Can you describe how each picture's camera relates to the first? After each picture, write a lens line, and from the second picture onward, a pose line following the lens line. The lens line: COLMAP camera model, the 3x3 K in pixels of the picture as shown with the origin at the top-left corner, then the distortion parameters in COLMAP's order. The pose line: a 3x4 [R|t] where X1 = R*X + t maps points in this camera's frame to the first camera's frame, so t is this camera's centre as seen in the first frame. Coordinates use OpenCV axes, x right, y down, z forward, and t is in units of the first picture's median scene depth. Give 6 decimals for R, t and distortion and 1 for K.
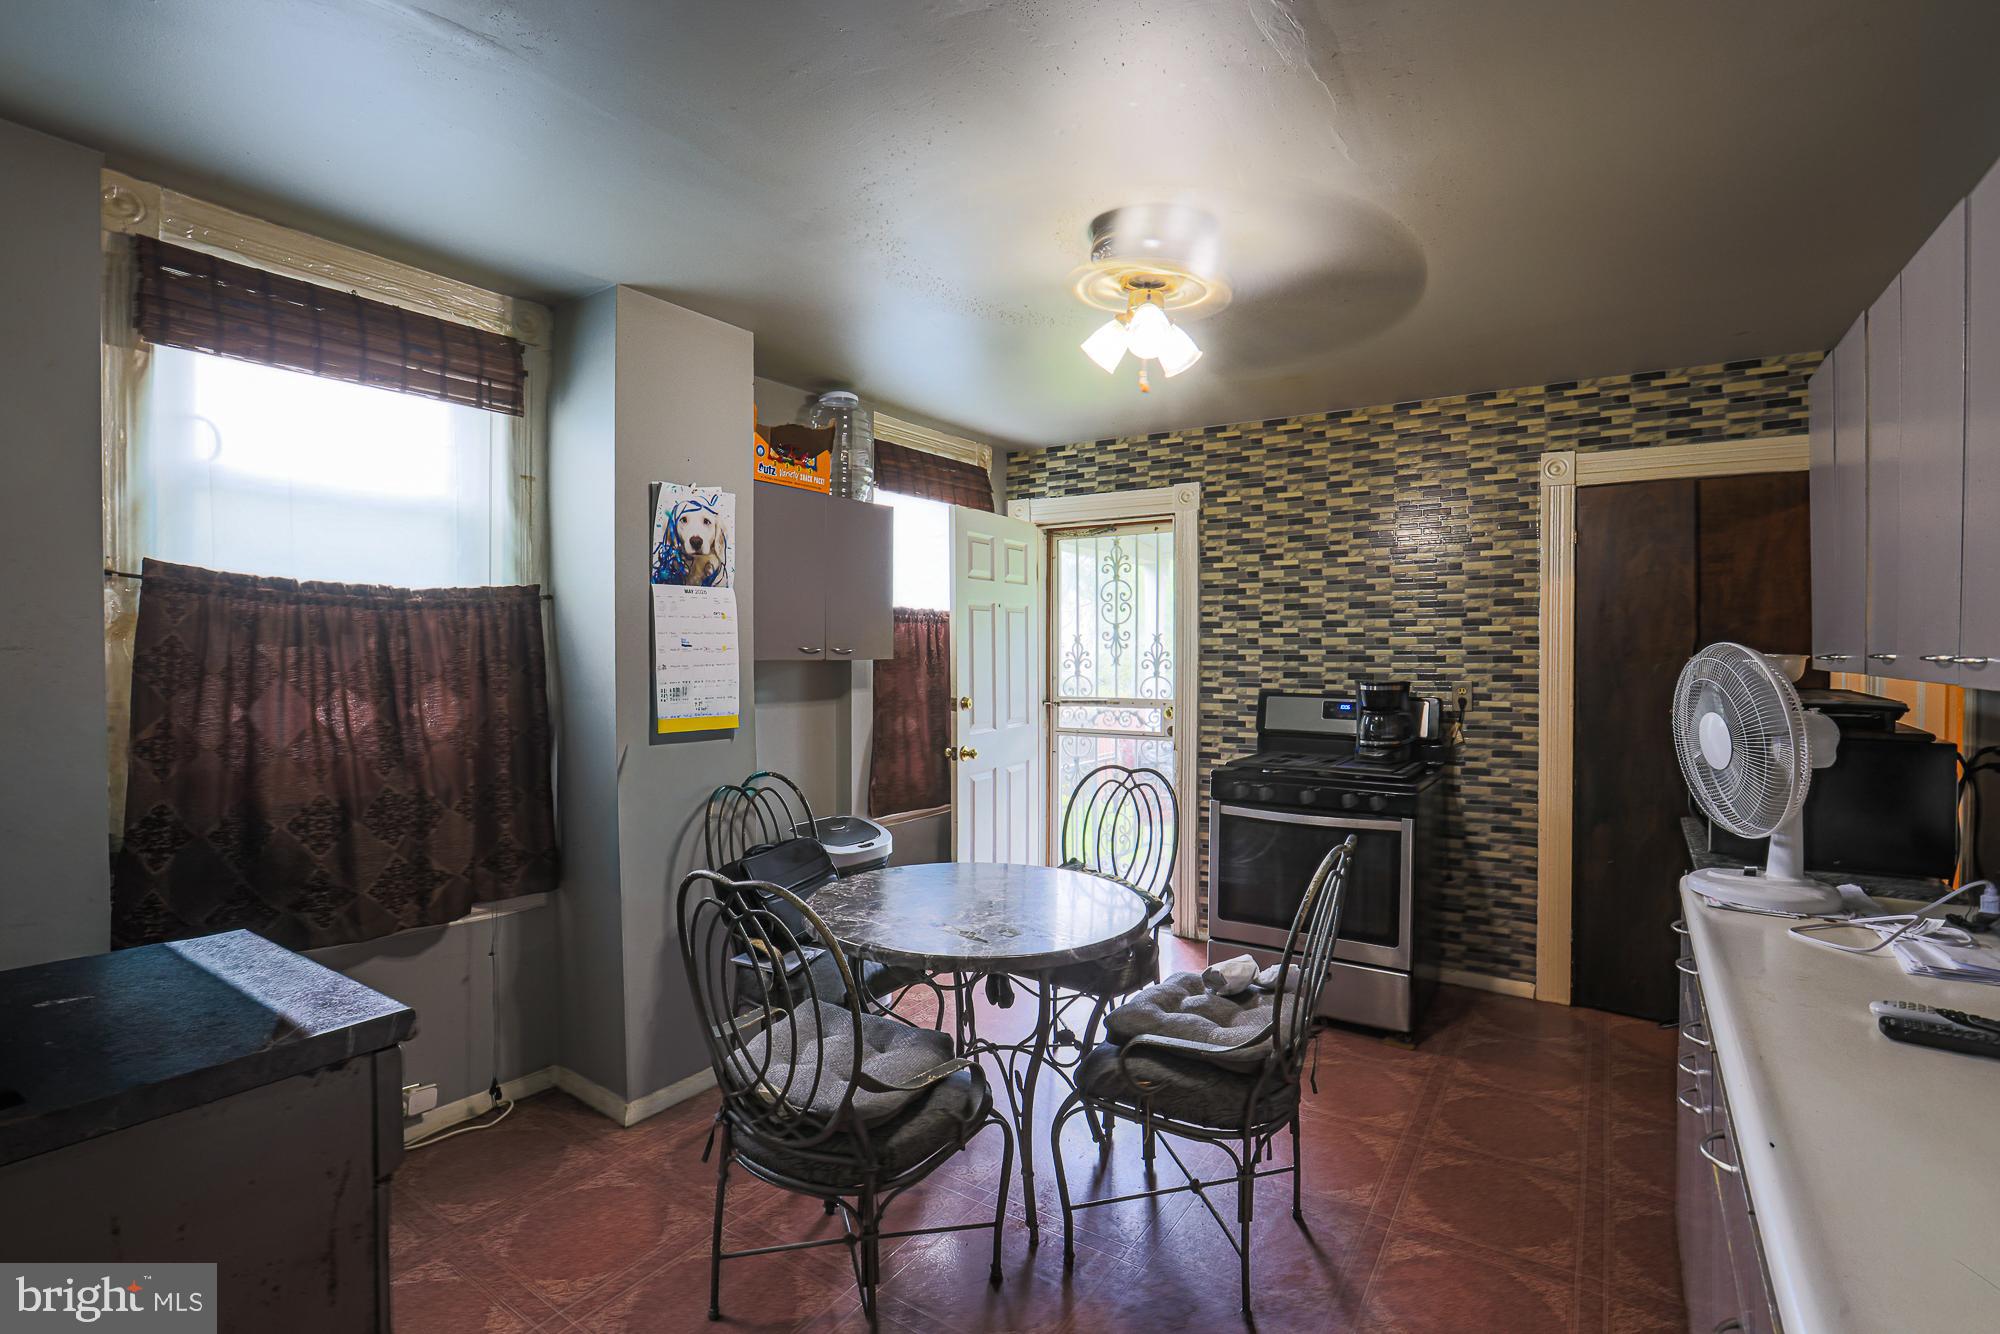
lens RADIAL K [[935.1, 0, 1008.7], [0, 935.1, 656.8], [0, 0, 1]] dist [-0.029717, 0.004872]
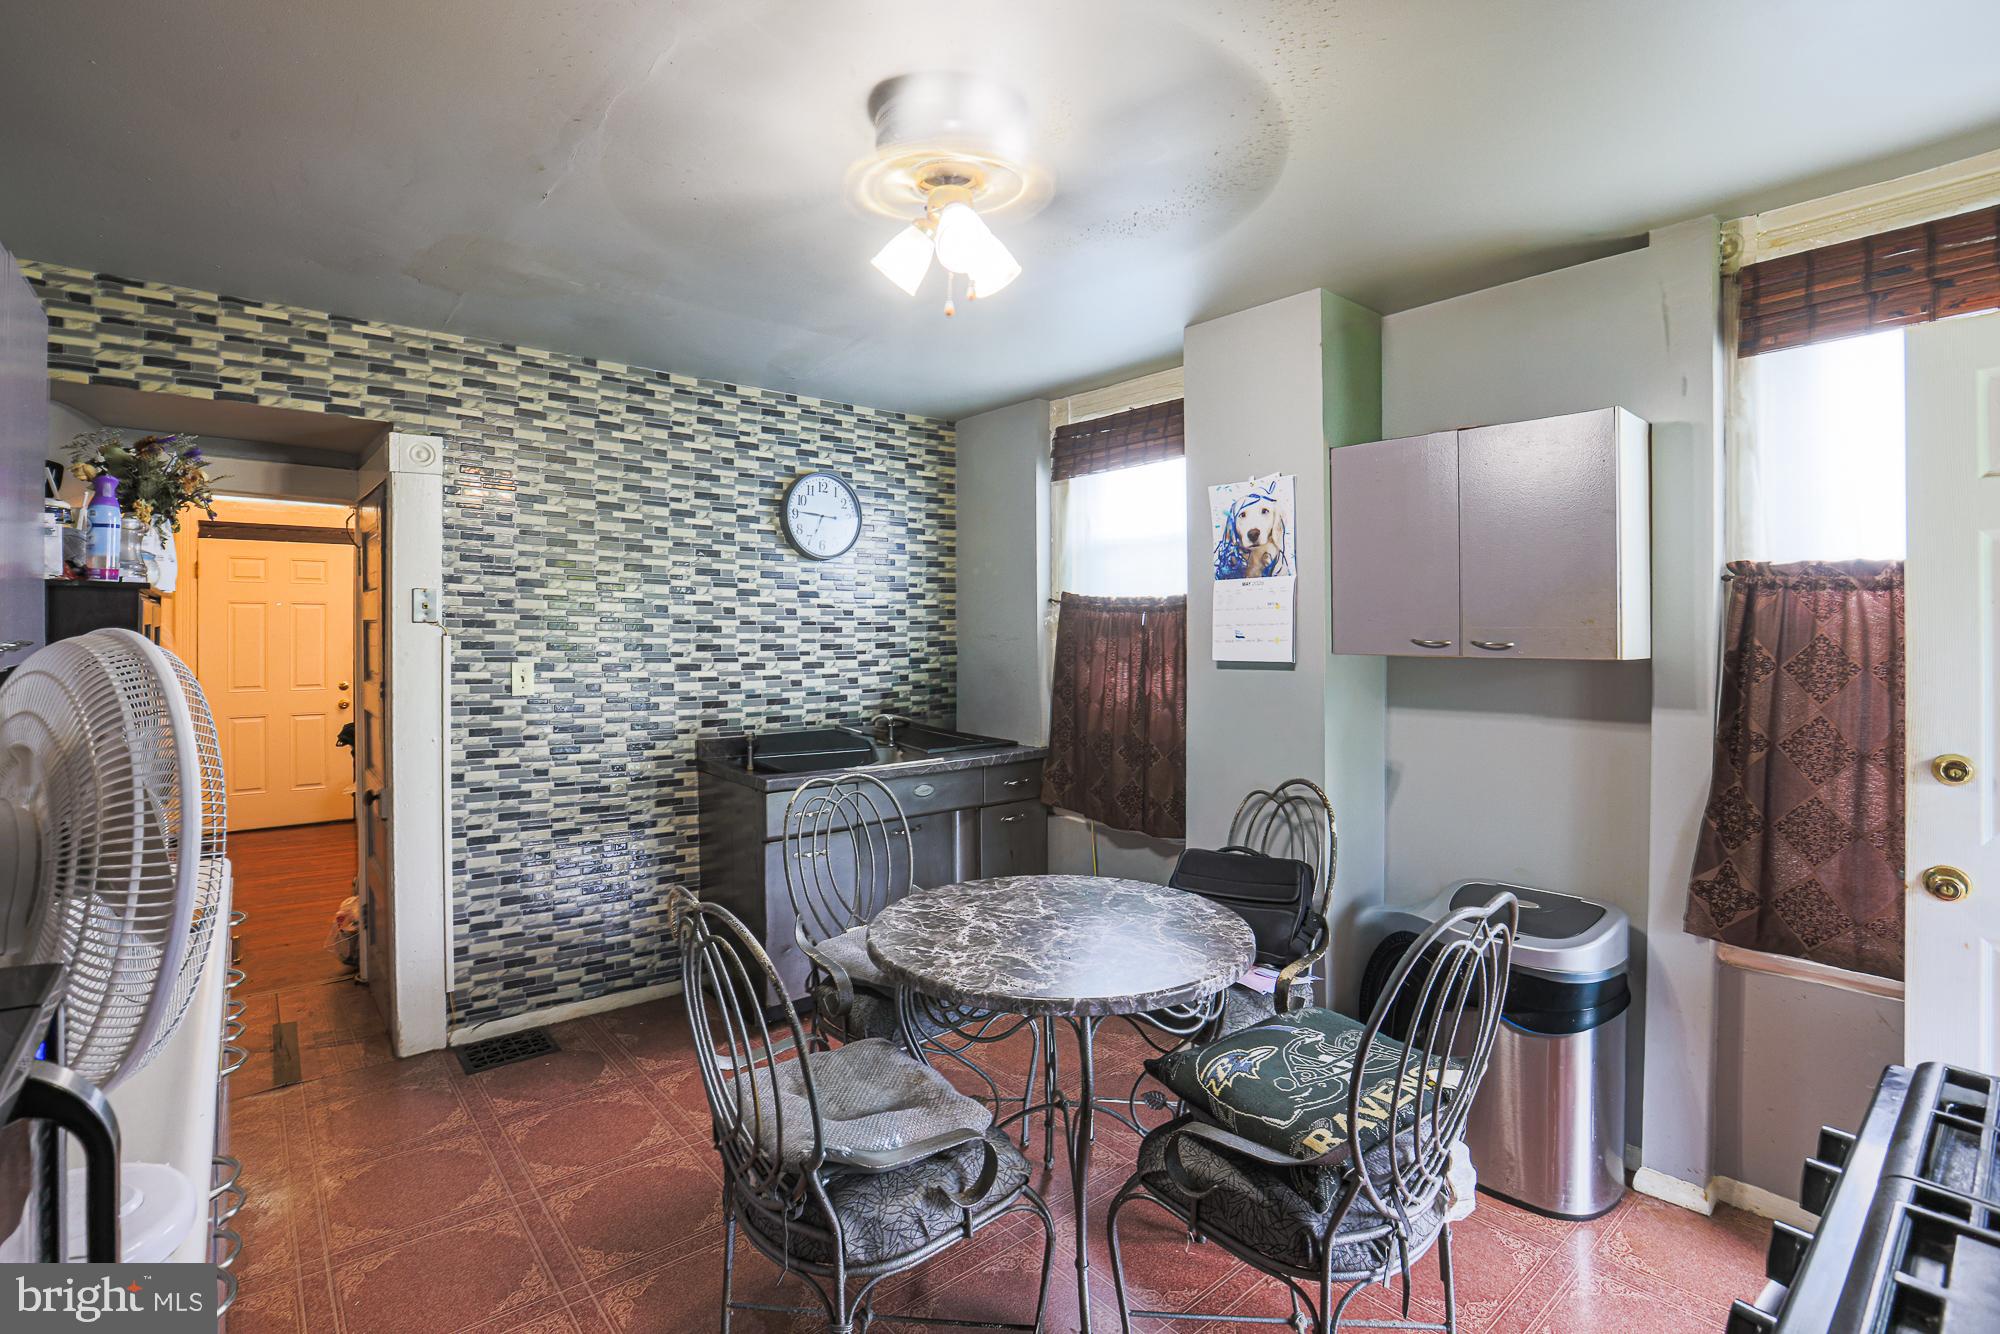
lens RADIAL K [[935.1, 0, 1004.1], [0, 935.1, 654.6], [0, 0, 1]] dist [-0.029717, 0.004872]
pose [[-0.277591, 0.018783, -0.960516, 0.520555], [-0.010122, 0.999696, 0.022475, -0.009494], [0.960646, 0.015961, -0.277317, 0.747317]]
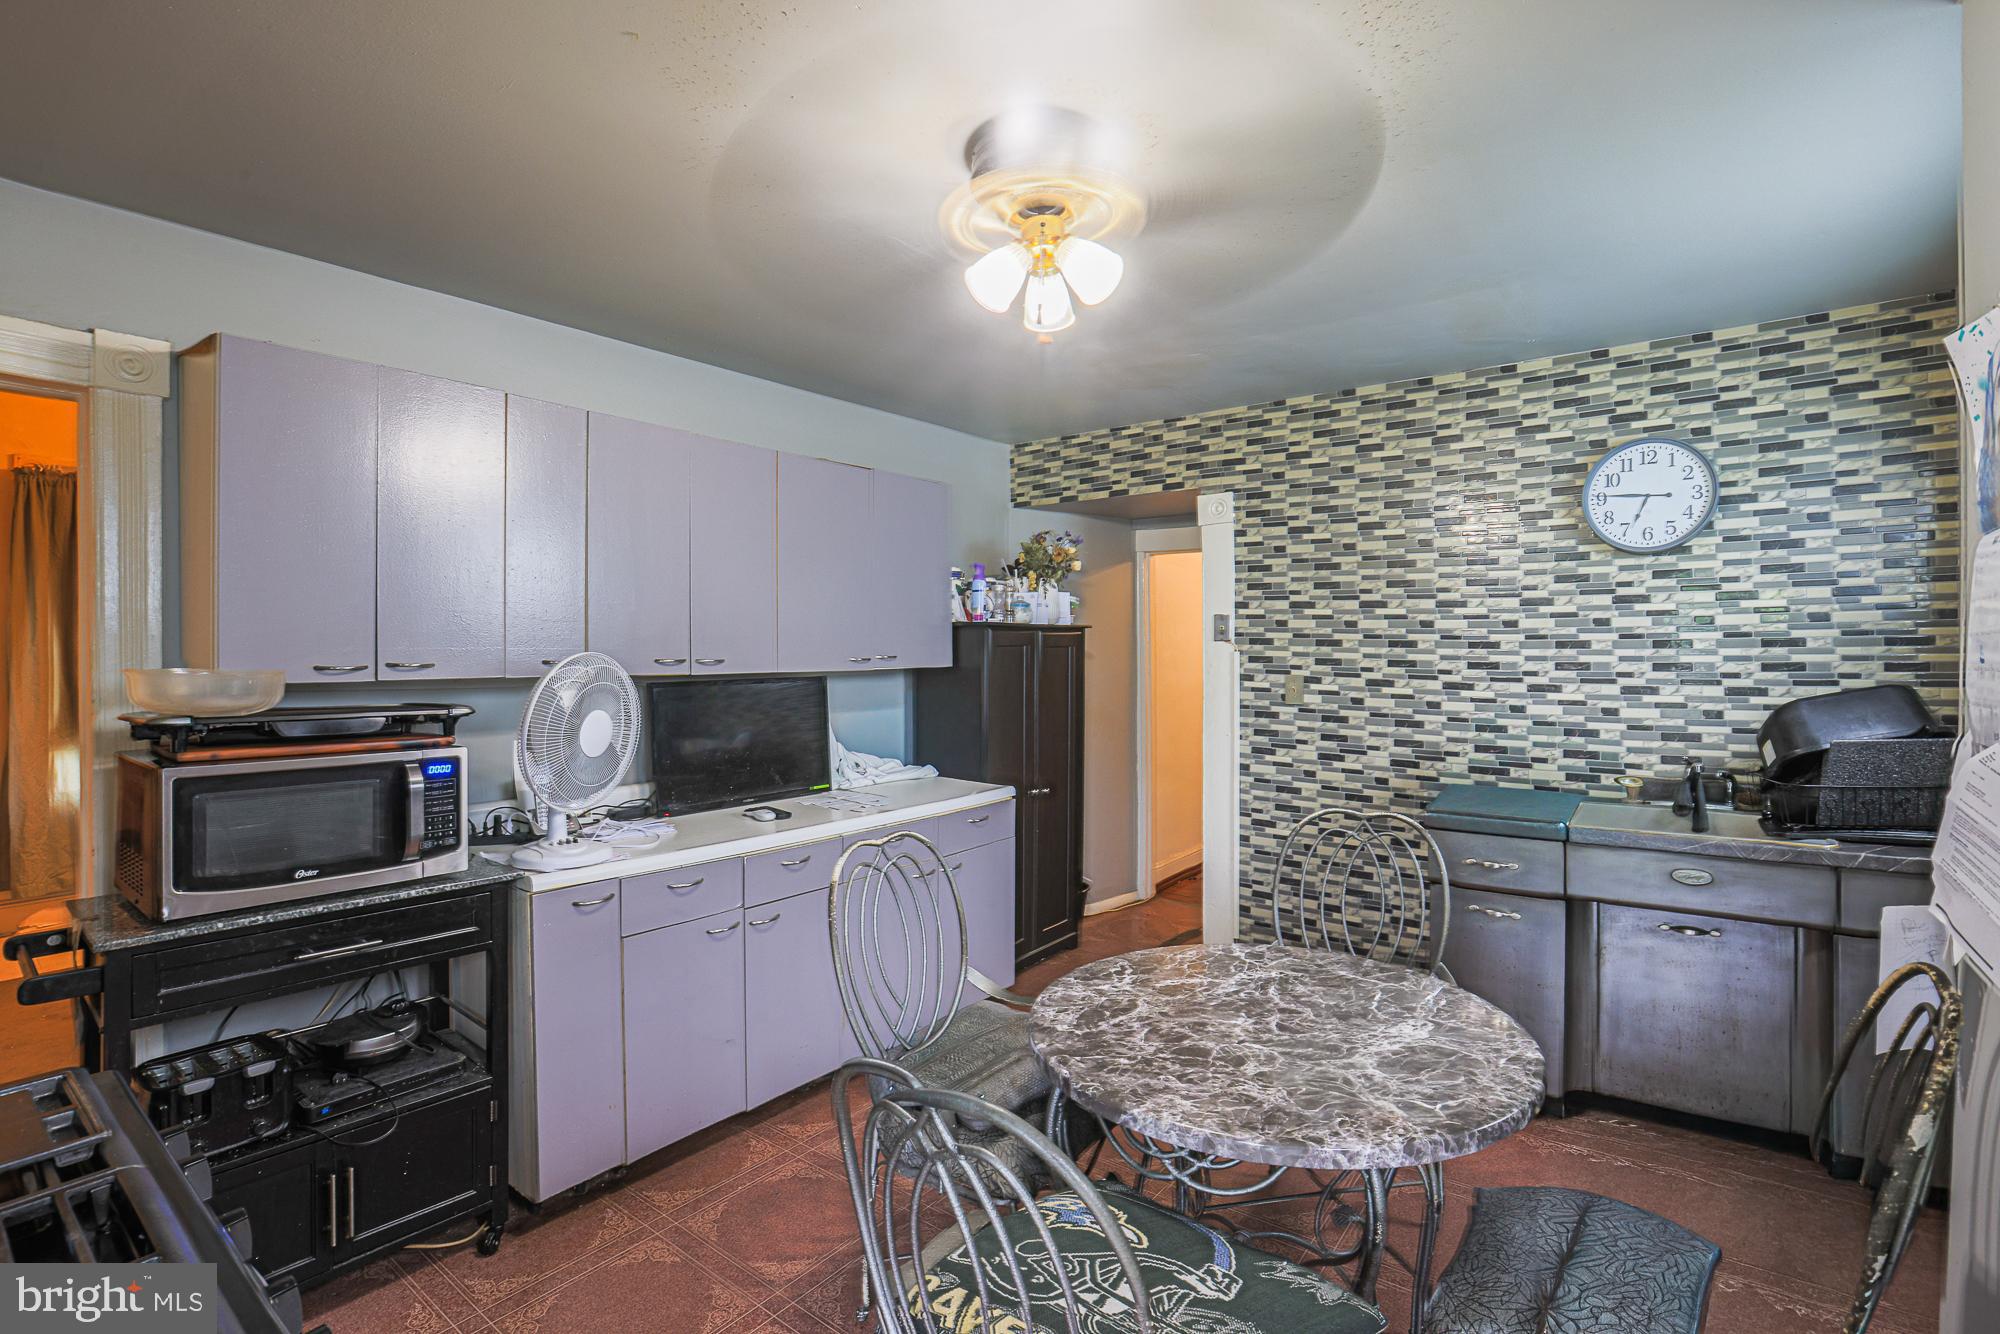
lens RADIAL K [[935.1, 0, 1035.2], [0, 935.1, 672.2], [0, 0, 1]] dist [-0.029717, 0.004872]
pose [[-0.999176, -0.004095, 0.040375, 0.071061], [-0.002836, 0.999509, 0.031206, -0.011148], [-0.040483, 0.031066, -0.998697, 1.061332]]
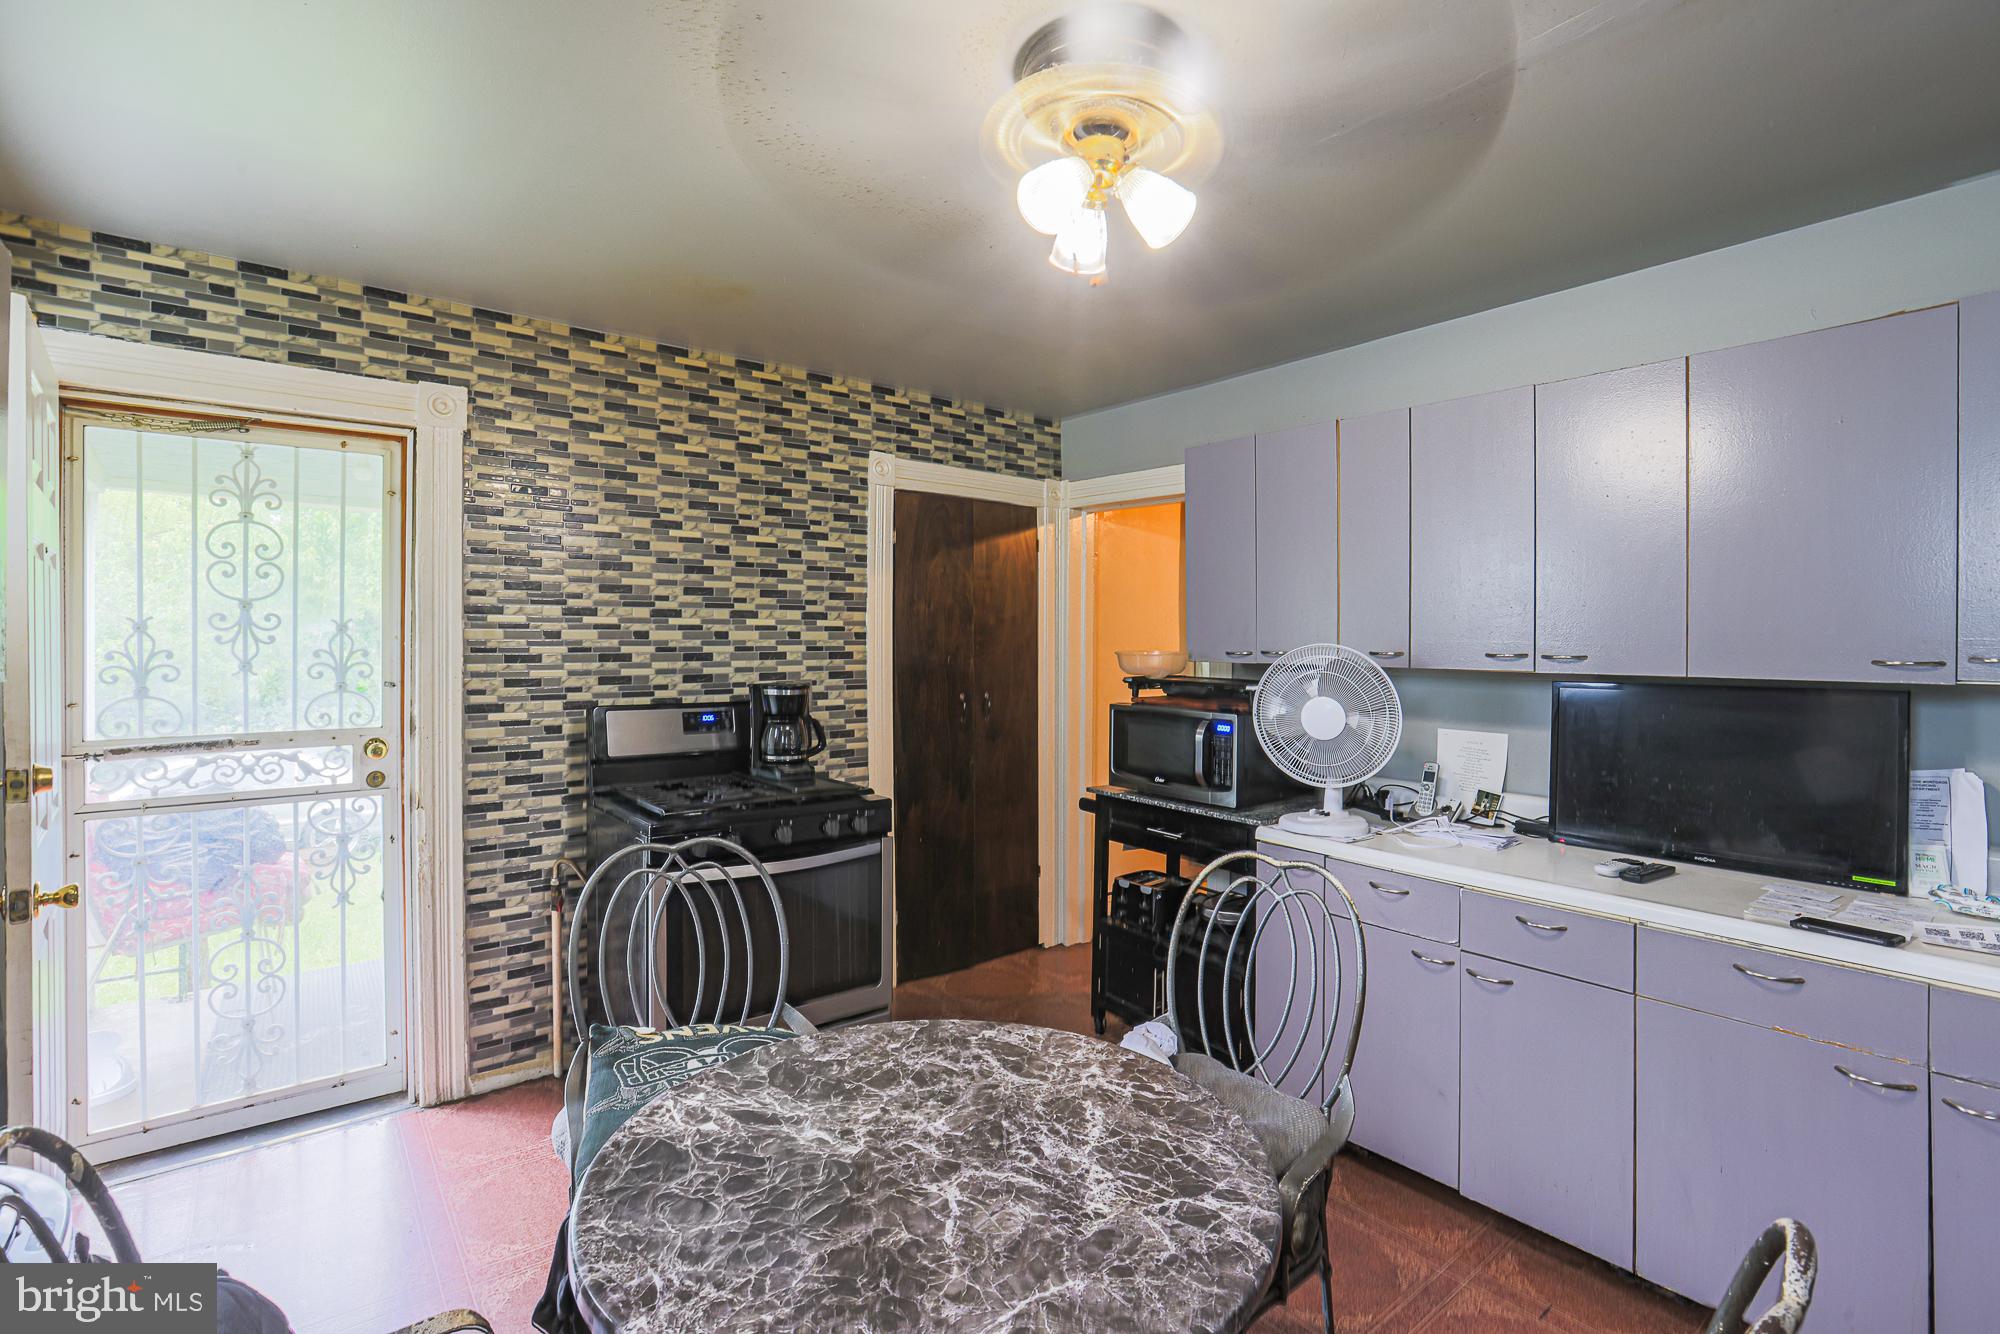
lens RADIAL K [[935.1, 0, 984.3], [0, 935.1, 640.7], [0, 0, 1]] dist [-0.029717, 0.004872]
pose [[0.328389, 0.000450, 0.944542, -0.316465], [0.006366, 0.999976, -0.002690, -0.008553], [-0.944521, 0.006896, 0.328378, 0.504660]]
